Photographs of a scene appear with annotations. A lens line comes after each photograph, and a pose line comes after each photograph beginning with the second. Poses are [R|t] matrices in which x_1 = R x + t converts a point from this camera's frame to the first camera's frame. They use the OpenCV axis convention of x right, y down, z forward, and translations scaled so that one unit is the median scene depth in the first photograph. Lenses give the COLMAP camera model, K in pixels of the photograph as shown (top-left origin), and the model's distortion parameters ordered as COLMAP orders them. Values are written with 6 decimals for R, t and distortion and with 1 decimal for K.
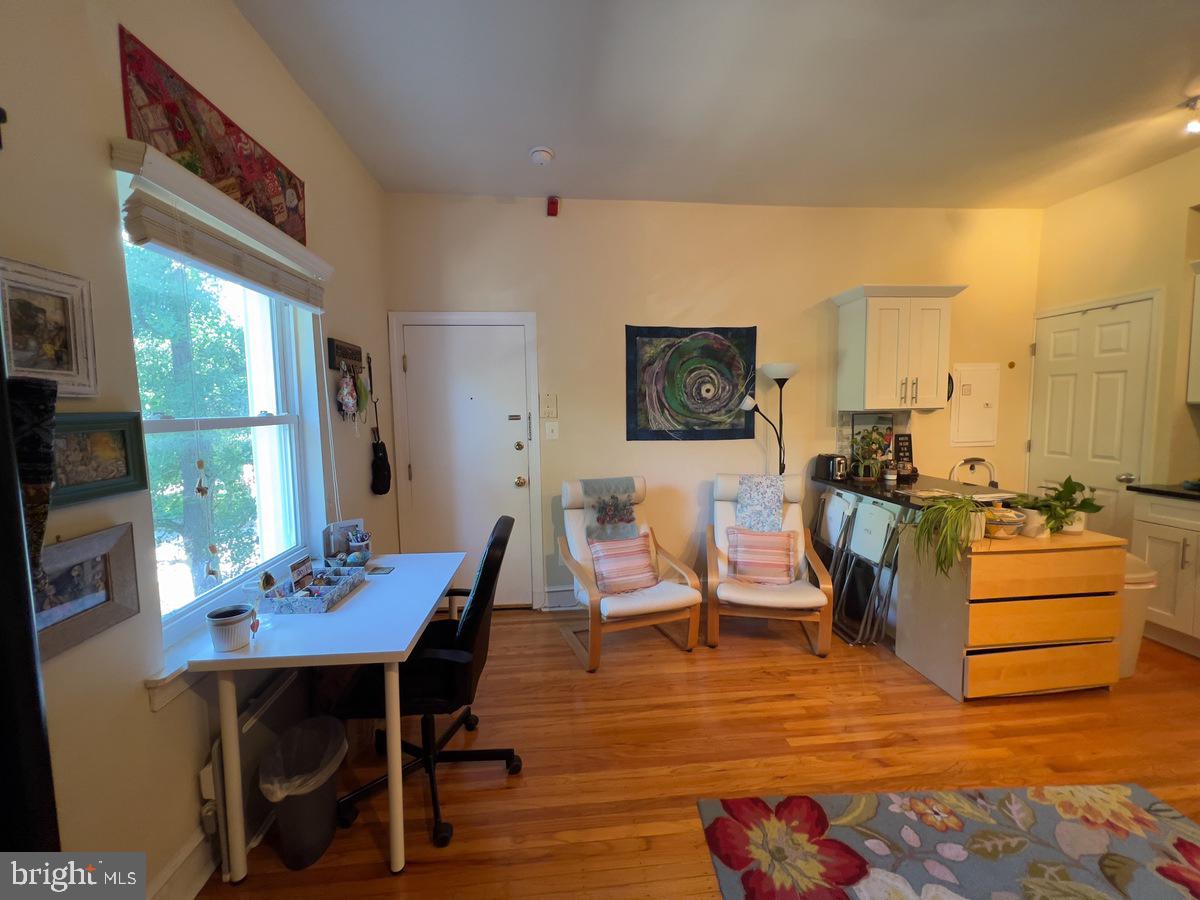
lens RADIAL K [[478.5, 0, 597.5], [0, 478.5, 445.5], [0, 0, 1]] dist [-0.002461, 0.000137]
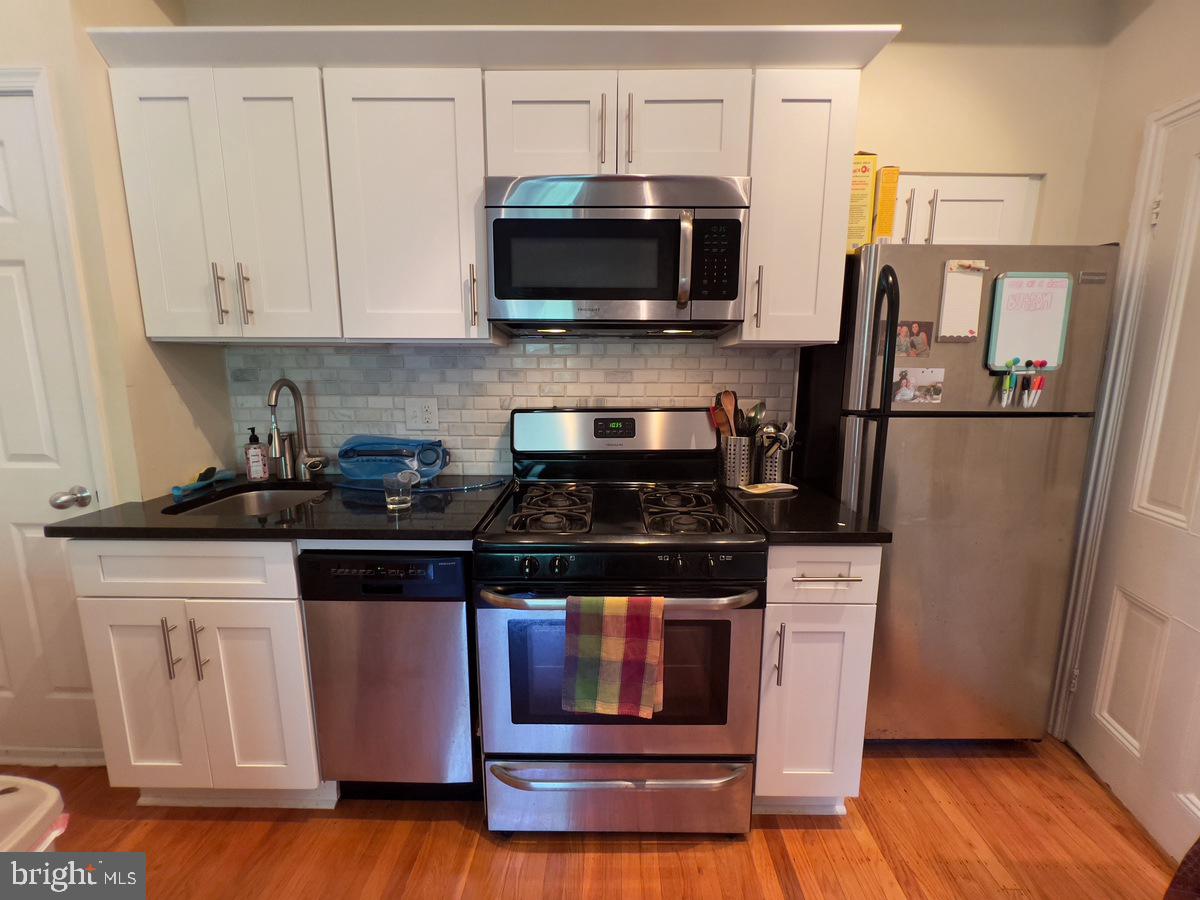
lens RADIAL K [[484.8, 0, 597.9], [0, 484.8, 445.6], [0, 0, 1]] dist [0.002543, 0.000100]
pose [[0.121417, -0.137126, 0.983084, 0.678941], [0.070385, 0.989108, 0.129274, -0.007626], [-0.990103, 0.053498, 0.129747, 0.405466]]
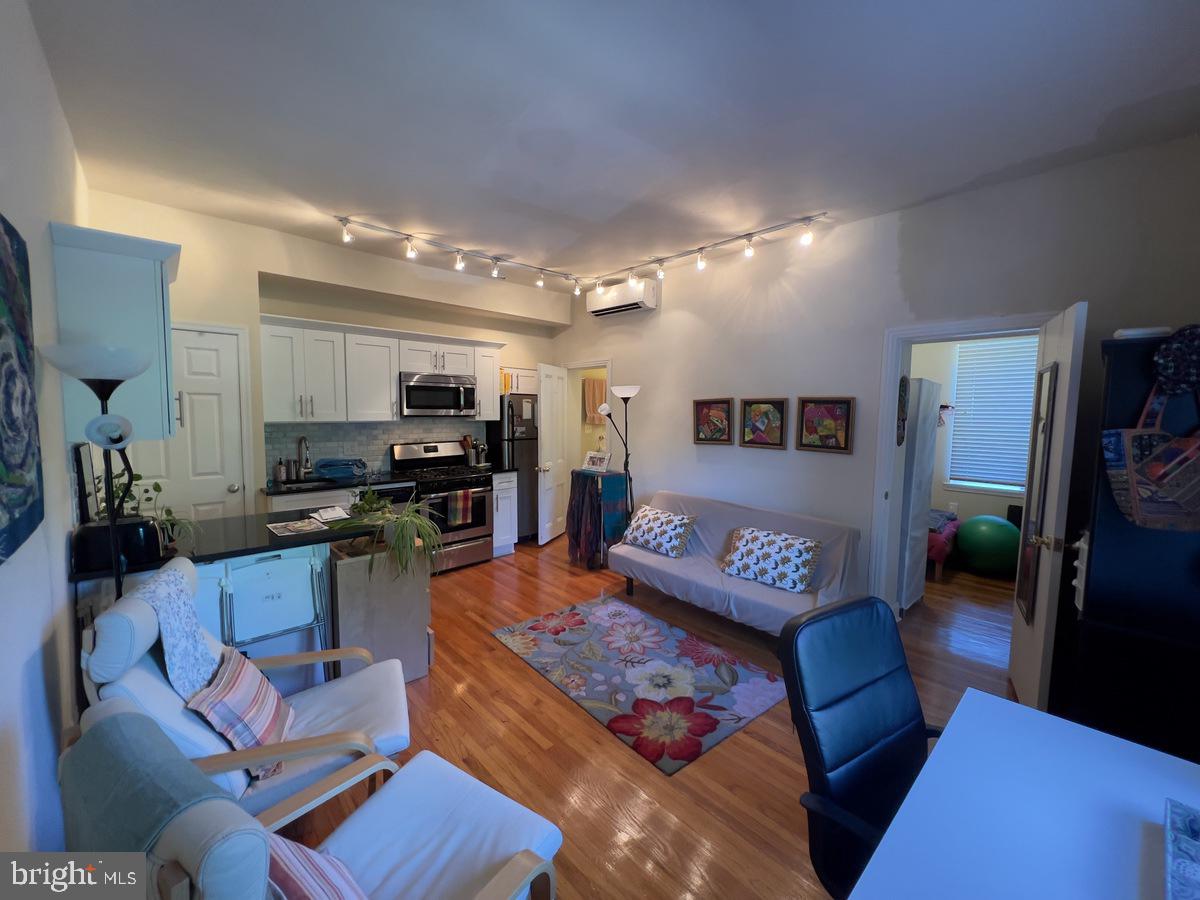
lens RADIAL K [[478.5, 0, 597.5], [0, 478.5, 445.5], [0, 0, 1]] dist [-0.002461, 0.000137]
pose [[-0.604335, -0.050427, 0.795133, -0.306887], [0.061436, 0.992074, 0.109611, -0.101237], [-0.794358, 0.115092, -0.596447, 0.941252]]
